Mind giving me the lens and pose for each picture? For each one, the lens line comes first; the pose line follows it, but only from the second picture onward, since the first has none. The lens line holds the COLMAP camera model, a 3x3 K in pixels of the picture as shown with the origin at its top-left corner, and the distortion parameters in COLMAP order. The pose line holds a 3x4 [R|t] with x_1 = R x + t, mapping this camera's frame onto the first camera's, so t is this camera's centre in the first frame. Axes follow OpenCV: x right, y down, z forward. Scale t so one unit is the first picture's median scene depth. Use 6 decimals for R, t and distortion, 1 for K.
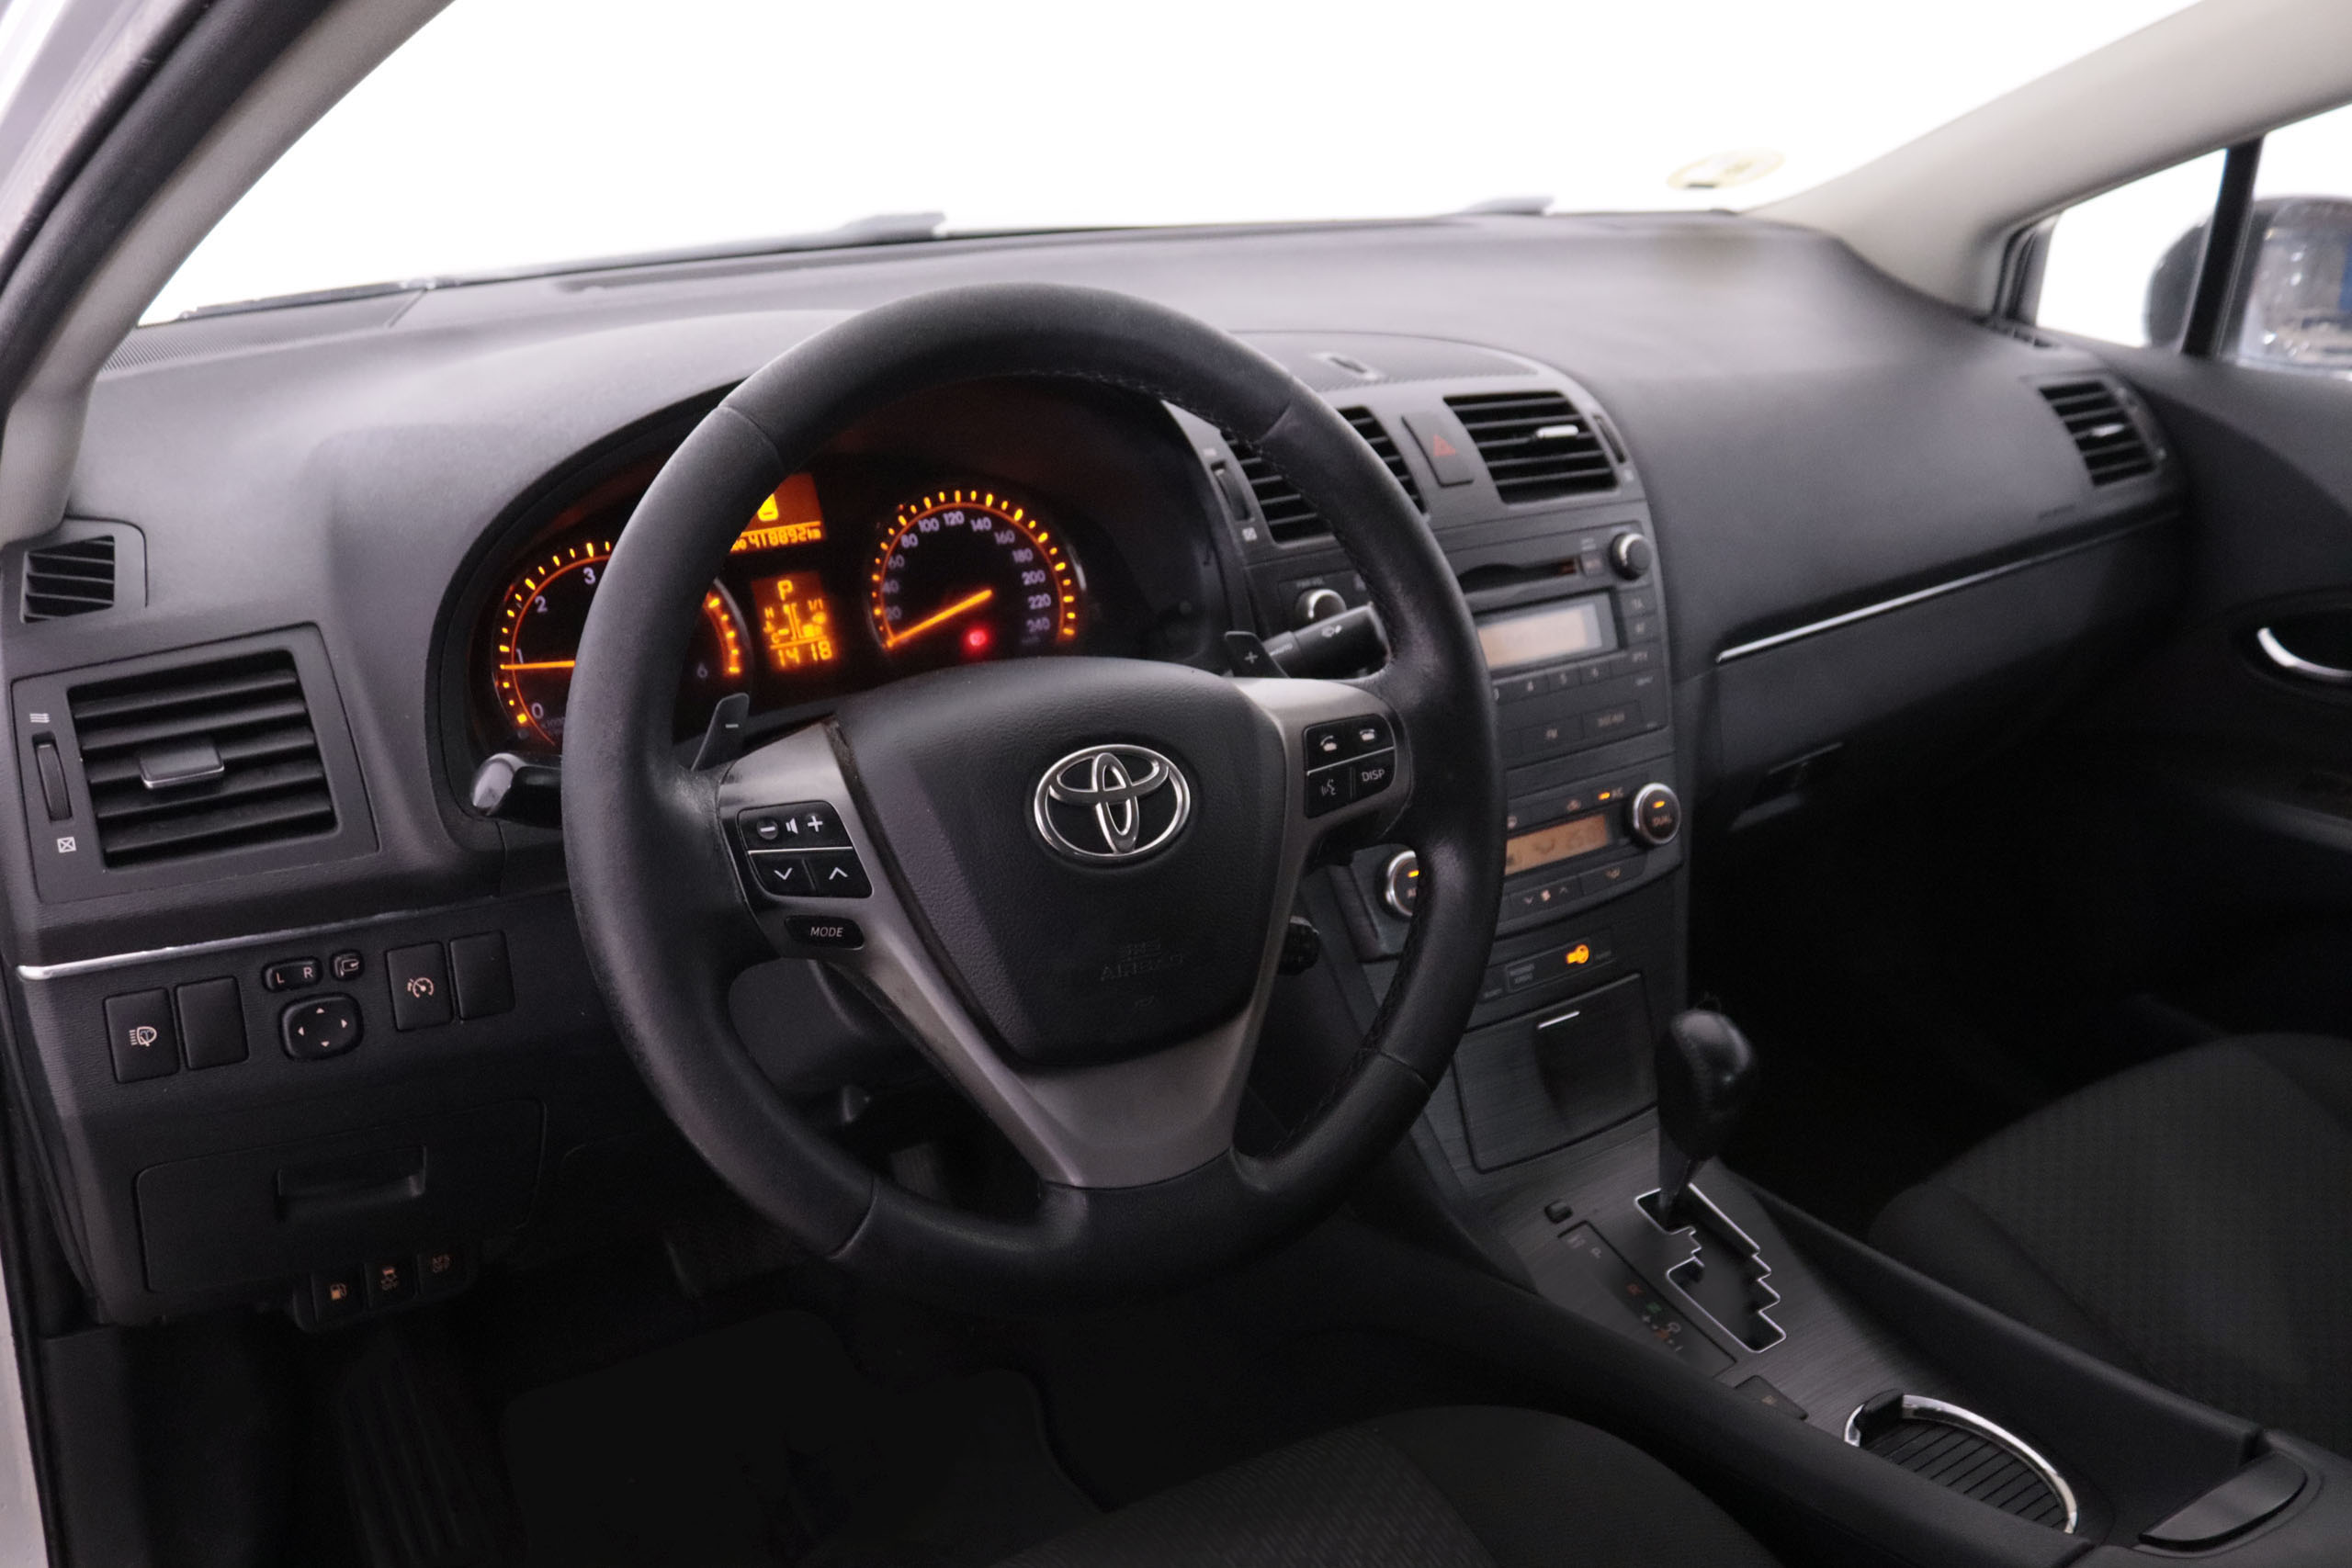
lens RADIAL K [[2056.6, 0, 1176.0], [0, 2056.6, 784.0], [0, 0, 1]] dist [-0.109790, -0.001945]
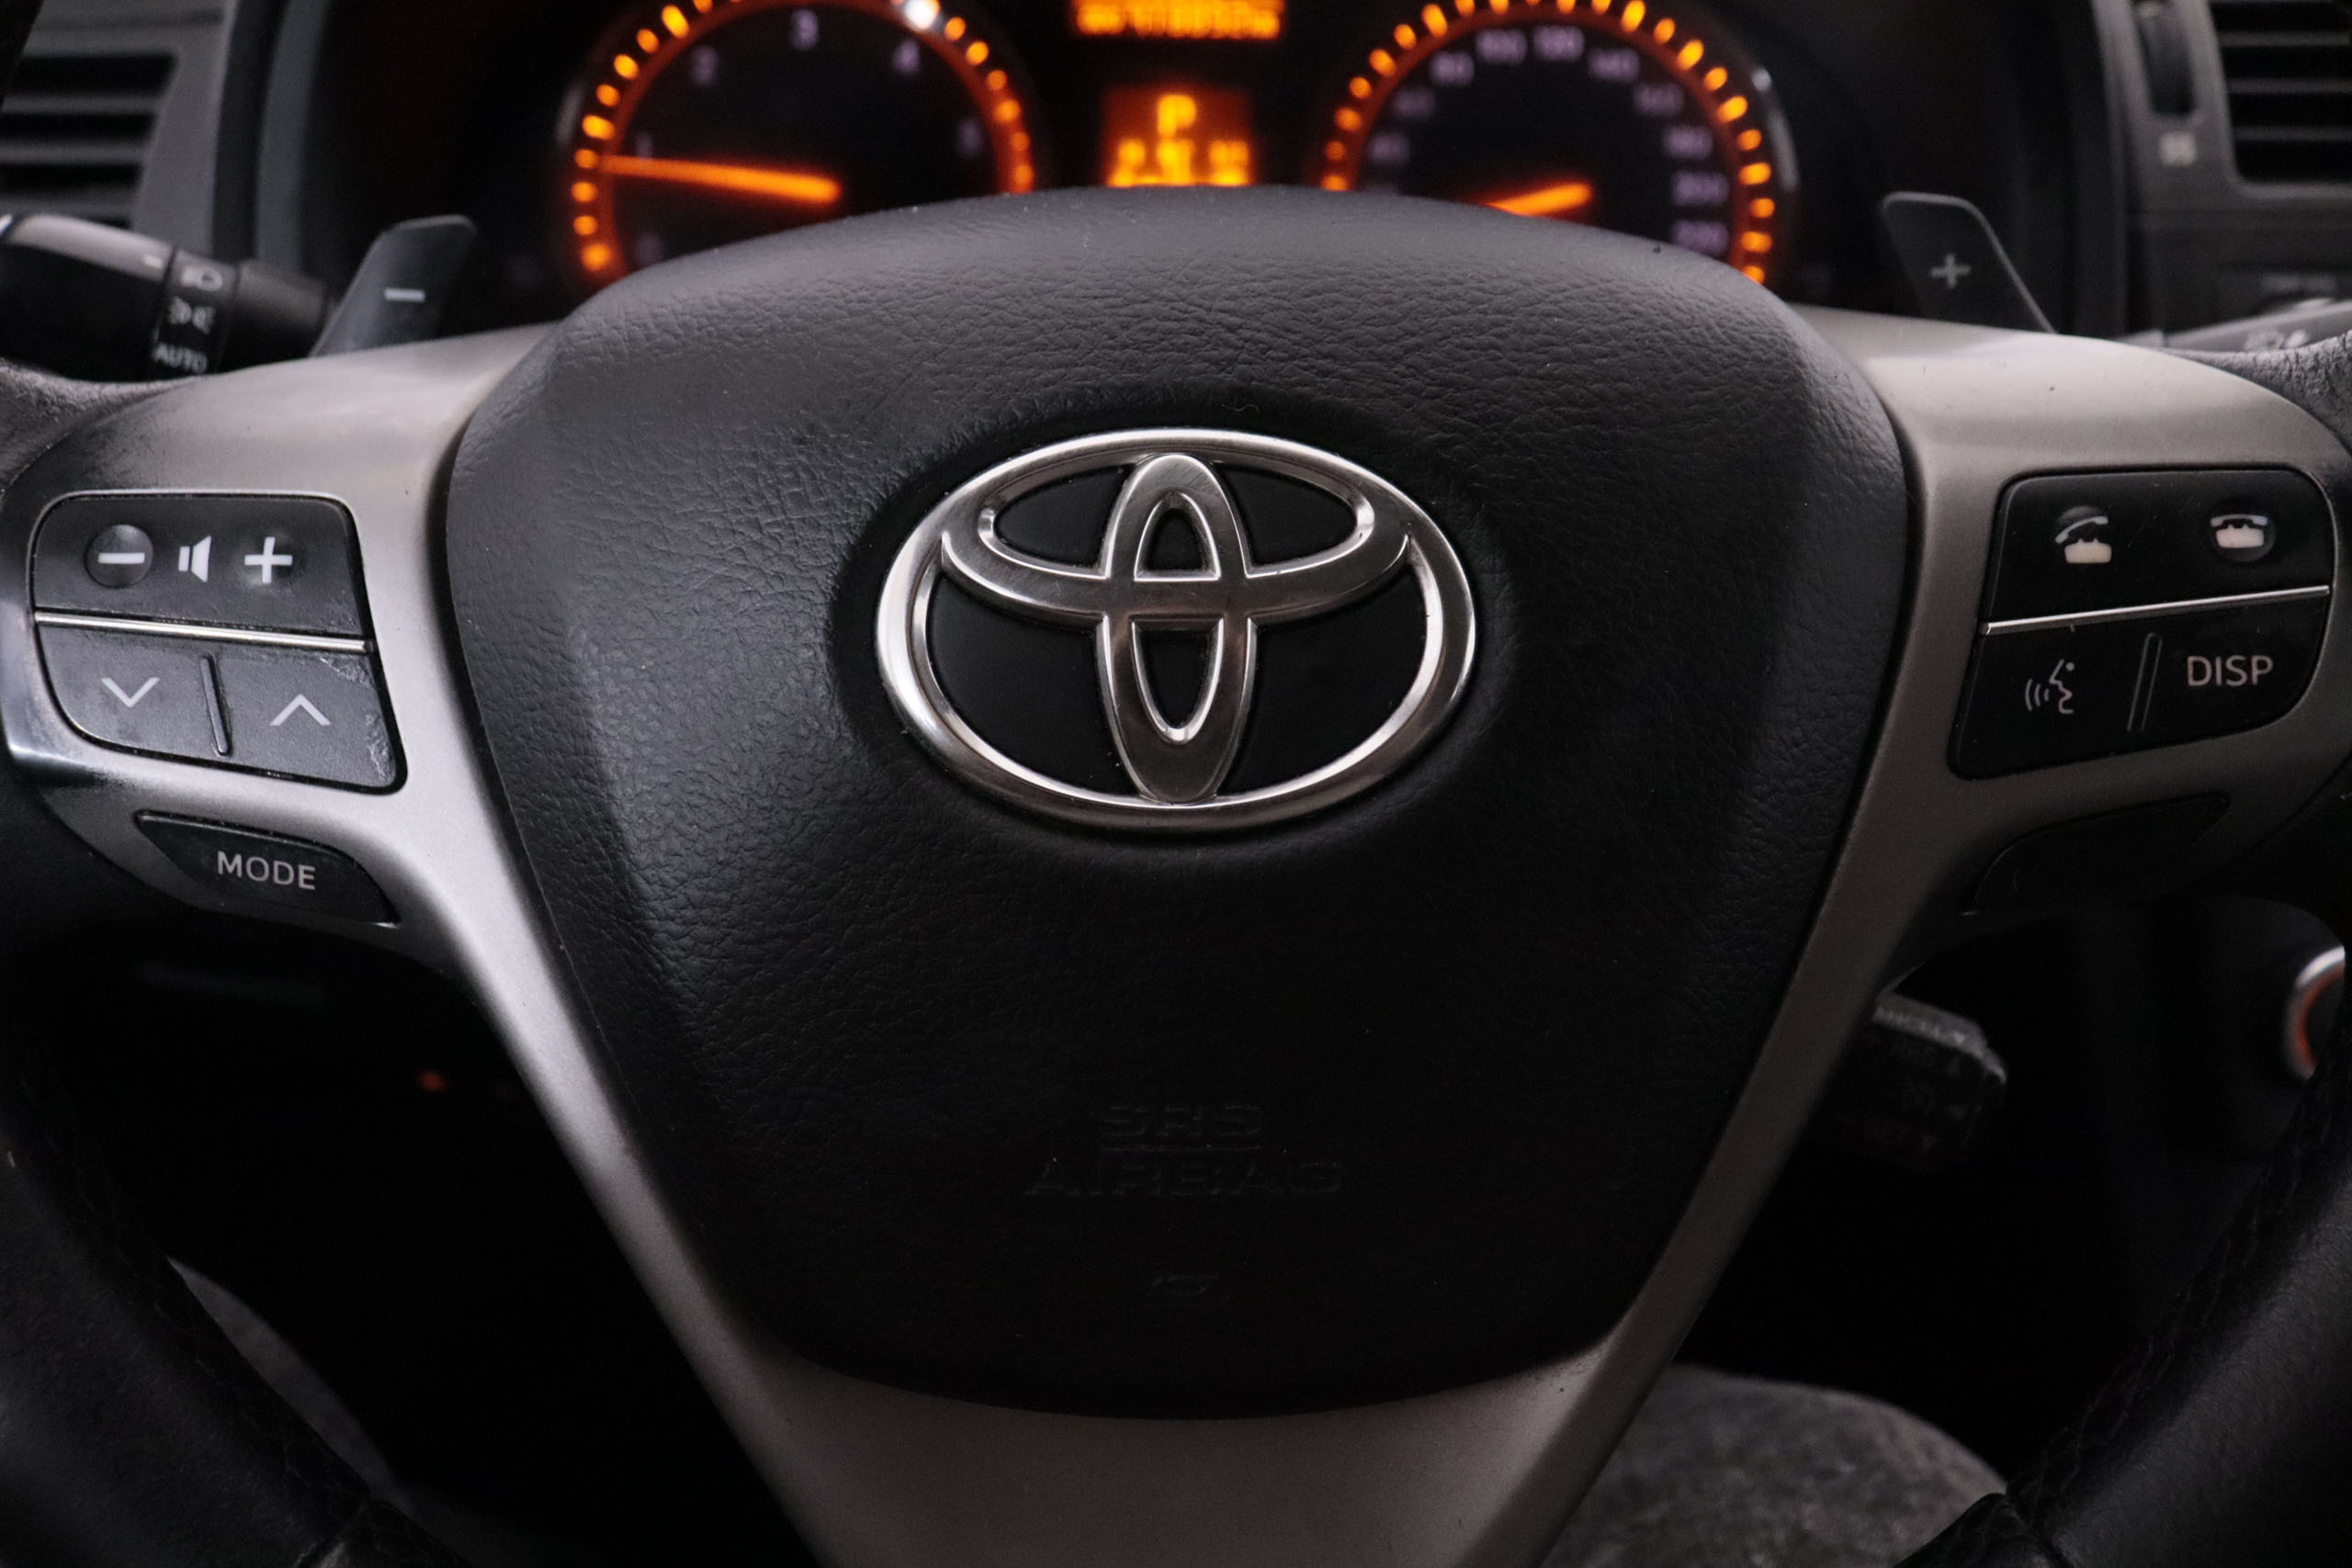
lens RADIAL K [[1872.1, 0, 1176.0], [0, 1872.1, 784.0], [0, 0, 1]] dist [-0.174874, 0.130340]
pose [[0.864280, 0.204190, -0.459703, 0.065824], [-0.131018, 0.973739, 0.186188, -0.012598], [0.485649, -0.100689, 0.868336, 0.532080]]
